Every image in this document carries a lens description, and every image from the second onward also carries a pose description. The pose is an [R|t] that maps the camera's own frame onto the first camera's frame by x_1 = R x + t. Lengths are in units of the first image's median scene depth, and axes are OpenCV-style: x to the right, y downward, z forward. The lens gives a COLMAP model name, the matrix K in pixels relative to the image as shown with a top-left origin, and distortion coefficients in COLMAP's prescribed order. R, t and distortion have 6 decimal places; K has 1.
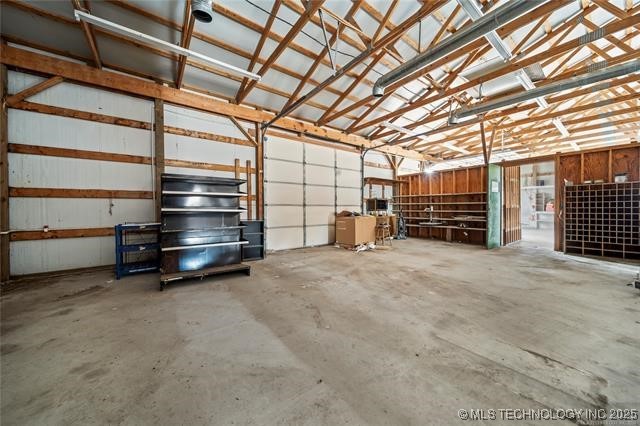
lens RADIAL K [[225.9, 0, 318.6], [0, 225.9, 210.1], [0, 0, 1]] dist [-0.009226, 0.000079]
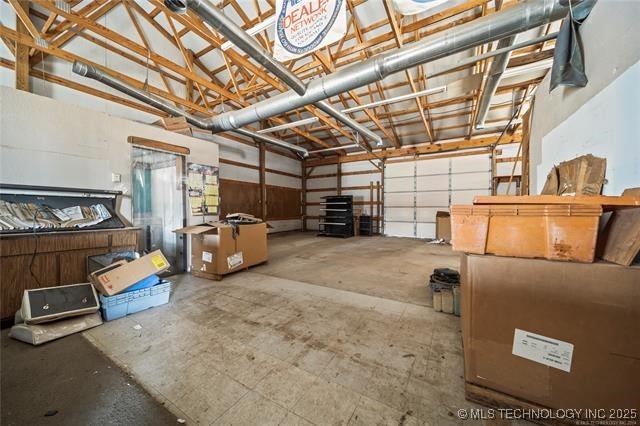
lens RADIAL K [[225.9, 0, 318.7], [0, 225.9, 213.4], [0, 0, 1]] dist [-0.009226, 0.000079]
pose [[0.385443, 0.019681, -0.922522, 1.369592], [-0.005333, 0.999803, 0.019102, -0.006586], [0.922716, -0.002443, 0.385472, -0.100263]]
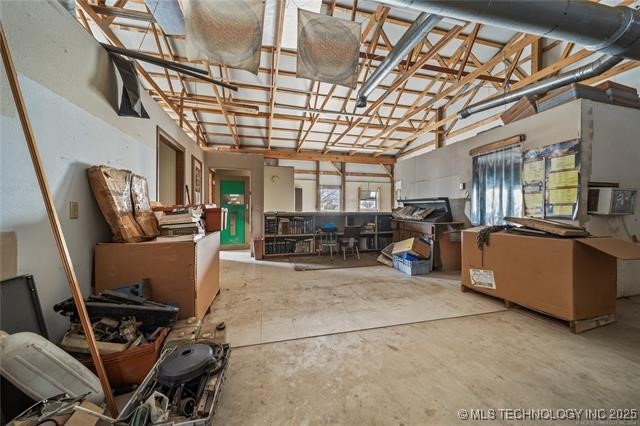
lens RADIAL K [[225.9, 0, 320.7], [0, 225.9, 211.5], [0, 0, 1]] dist [-0.009226, 0.000079]
pose [[-0.927115, 0.003319, 0.374762, 0.661422], [0.006348, 0.999956, 0.006849, -0.007022], [-0.374723, 0.008729, -0.927096, 0.683239]]
